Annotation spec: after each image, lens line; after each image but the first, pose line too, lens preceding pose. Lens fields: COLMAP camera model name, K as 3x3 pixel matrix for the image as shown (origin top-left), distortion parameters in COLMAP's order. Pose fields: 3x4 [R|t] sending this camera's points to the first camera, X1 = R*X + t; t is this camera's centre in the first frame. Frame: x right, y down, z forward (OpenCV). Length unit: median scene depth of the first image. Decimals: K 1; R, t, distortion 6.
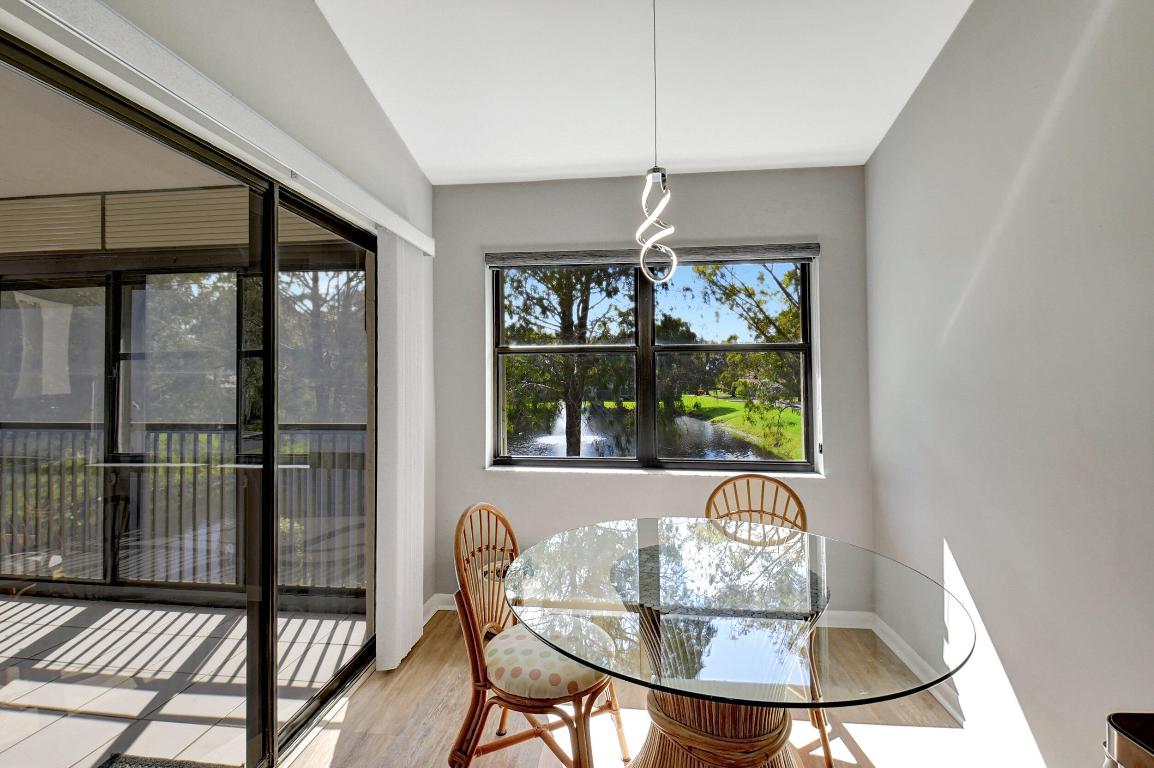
lens RADIAL K [[515.8, 0, 573.8], [0, 515.8, 371.2], [0, 0, 1]] dist [0.003660, -0.007185]
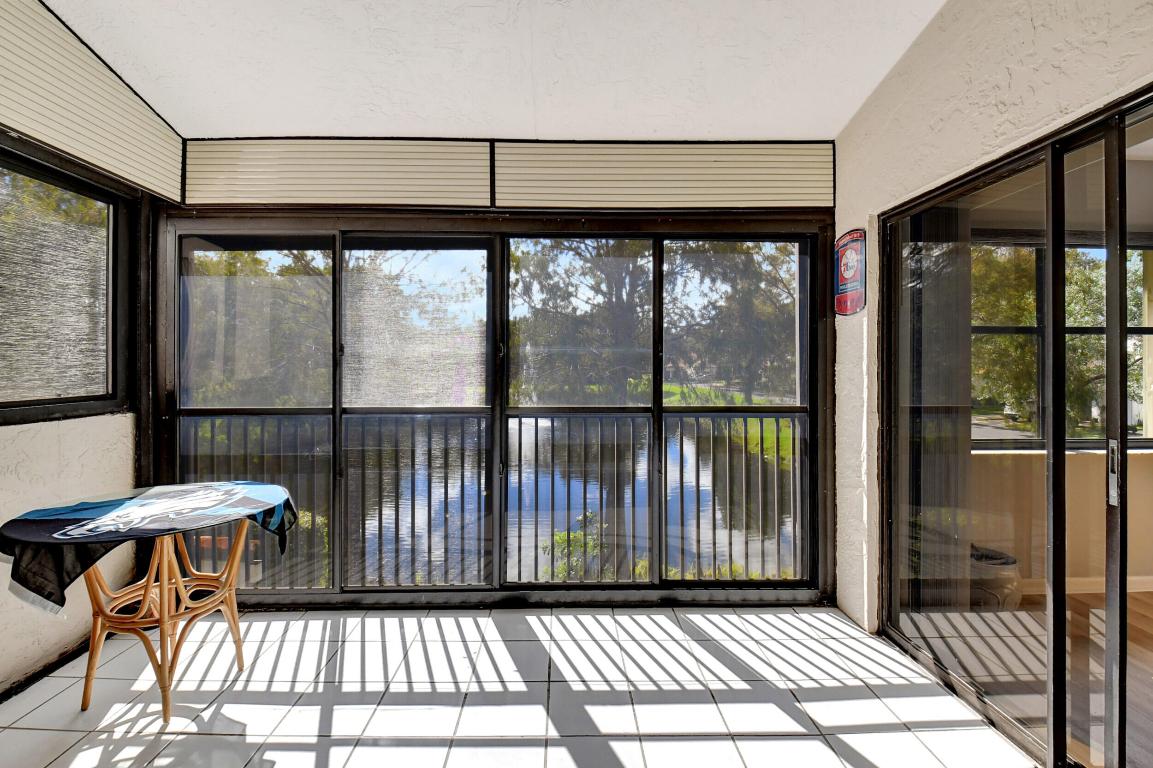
lens RADIAL K [[515.3, 0, 573.3], [0, 515.3, 371.2], [0, 0, 1]] dist [0.003660, -0.007185]
pose [[0.991269, 0.005226, 0.131752, -0.901043], [-0.008341, 0.999698, 0.023105, 0.019659], [-0.131591, -0.024002, 0.991013, 0.119518]]
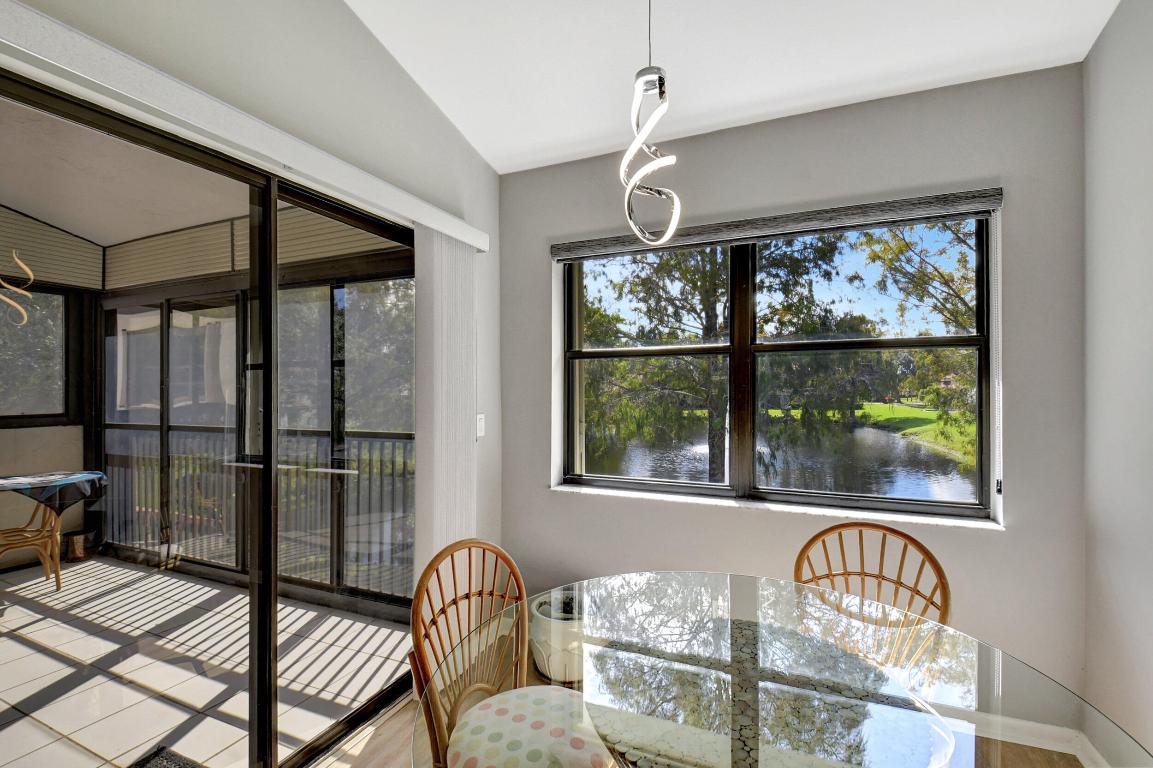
lens RADIAL K [[520.2, 0, 572.7], [0, 520.2, 385.7], [0, 0, 1]] dist [0.001271, -0.006086]
pose [[0.952439, -0.003459, -0.304711, 0.129513], [0.008162, 0.999866, 0.014160, 0.001048], [0.304621, -0.015974, 0.952340, 0.151406]]
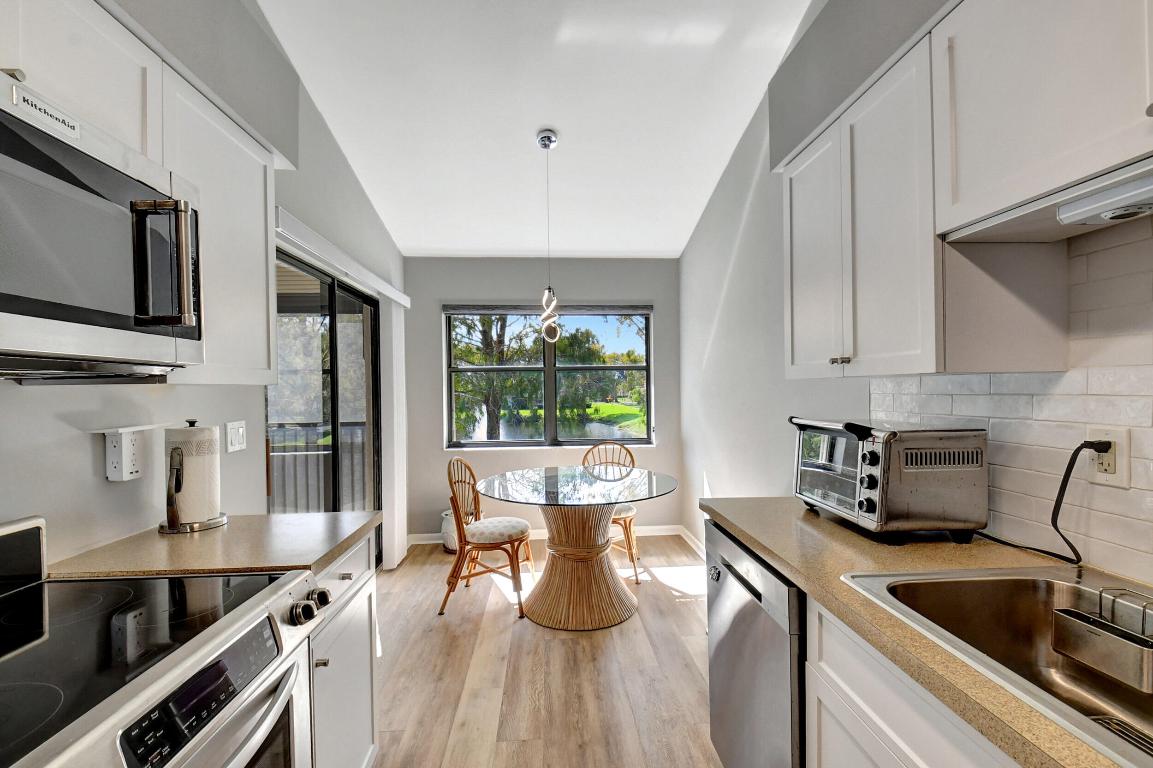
lens RADIAL K [[503.4, 0, 575.8], [0, 503.4, 391.7], [0, 0, 1]] dist [0.027214, -0.019663]
pose [[0.985487, -0.008841, 0.169521, -0.038434], [0.005161, 0.999742, 0.022139, -0.007642], [-0.169673, -0.020943, 0.985278, -0.483872]]
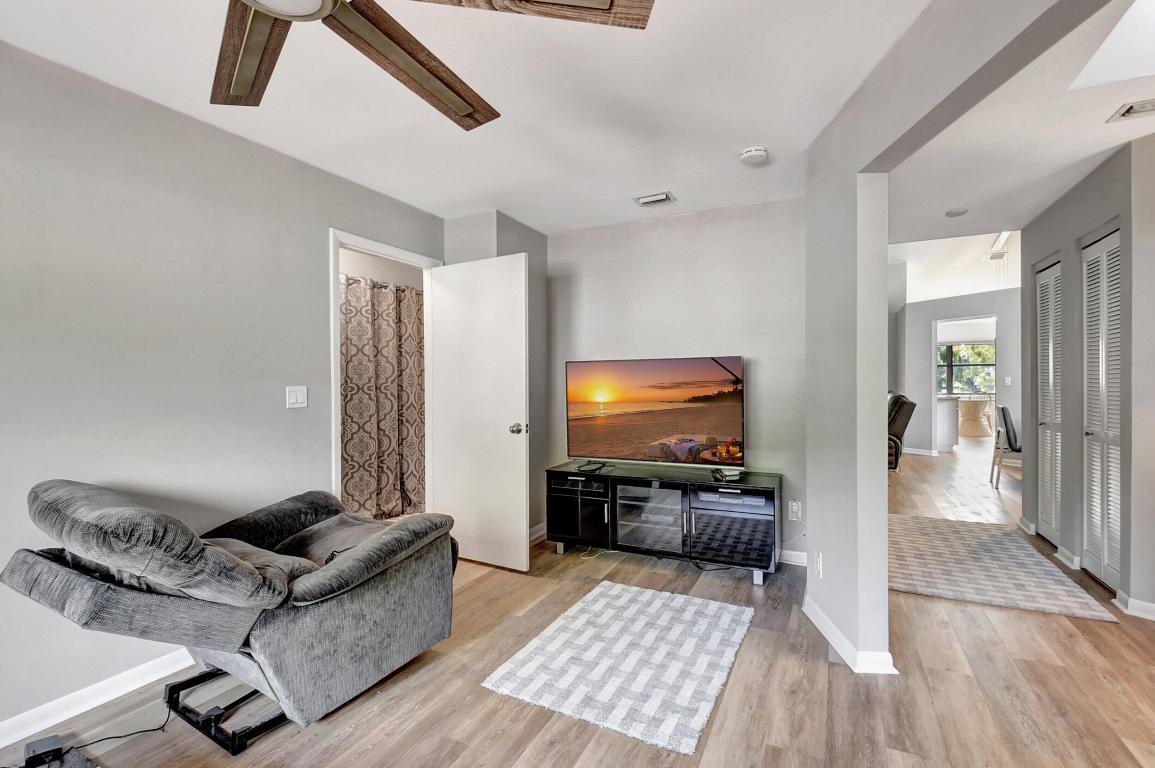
lens RADIAL K [[521.1, 0, 573.7], [0, 521.1, 385.7], [0, 0, 1]] dist [0.001271, -0.006086]
pose [[0.938926, 0.004421, -0.344091, -1.149490], [0.006028, 0.999553, 0.029291, -0.020086], [0.344066, -0.029577, 0.938479, -3.627575]]
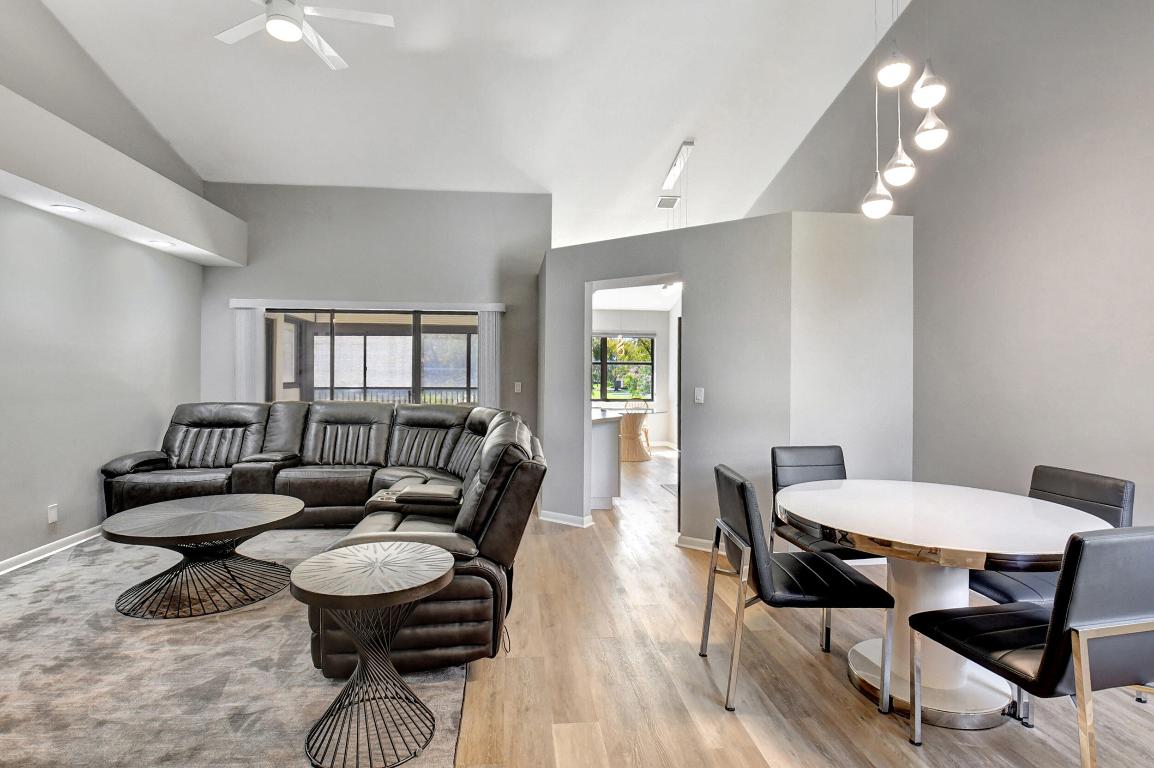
lens RADIAL K [[556.9, 0, 571.8], [0, 556.9, 372.8], [0, 0, 1]] dist [0.024040, -0.027924]
pose [[0.974846, 0.010926, 0.222613, -0.755999], [-0.014318, 0.999805, 0.013627, -0.027139], [-0.222421, -0.016471, 0.974812, -2.120464]]
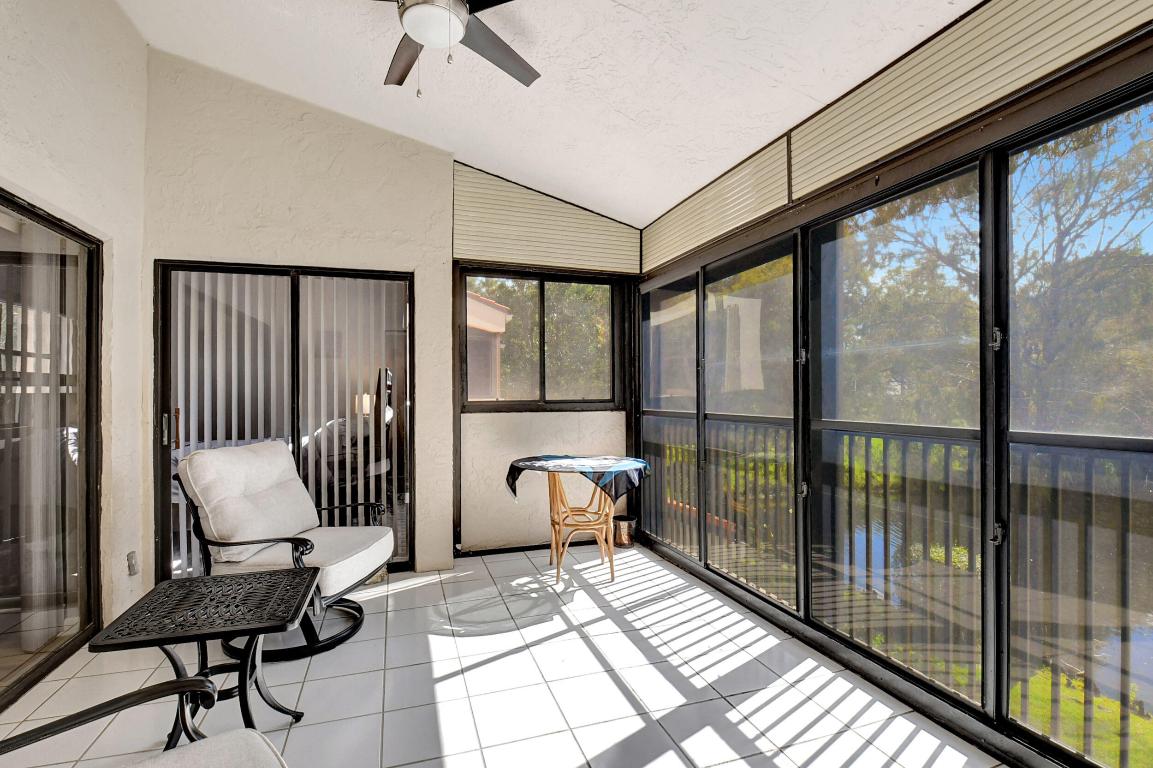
lens RADIAL K [[524.5, 0, 575.5], [0, 524.5, 392.7], [0, 0, 1]] dist [-0.000043, -0.000437]
pose [[0.432344, 0.001542, -0.901707, -0.322418], [0.020756, 0.999717, 0.011661, 0.045473], [0.901470, -0.023757, 0.432190, 0.338827]]
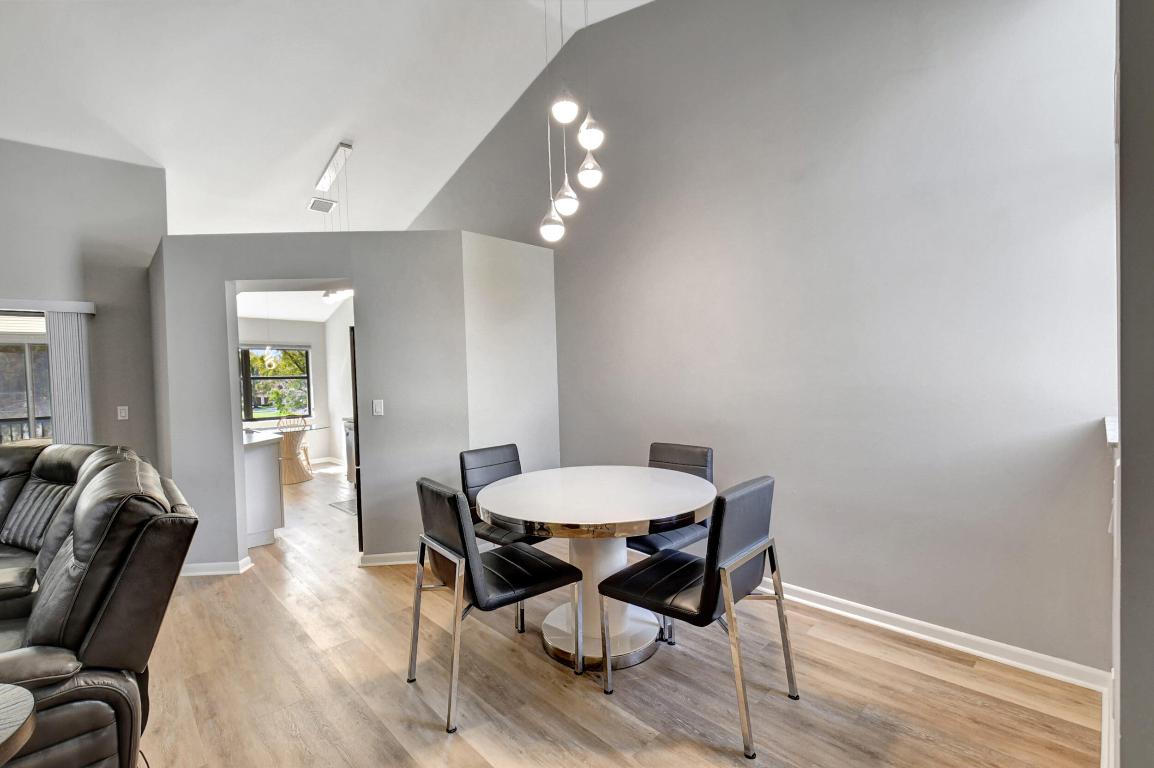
lens RADIAL K [[503.9, 0, 576.3], [0, 503.9, 391.7], [0, 0, 1]] dist [0.027214, -0.019663]
pose [[0.645800, -0.034960, 0.762706, -0.758857], [0.017617, 0.999368, 0.030891, -0.024798], [-0.763303, -0.006513, 0.646008, -2.004242]]
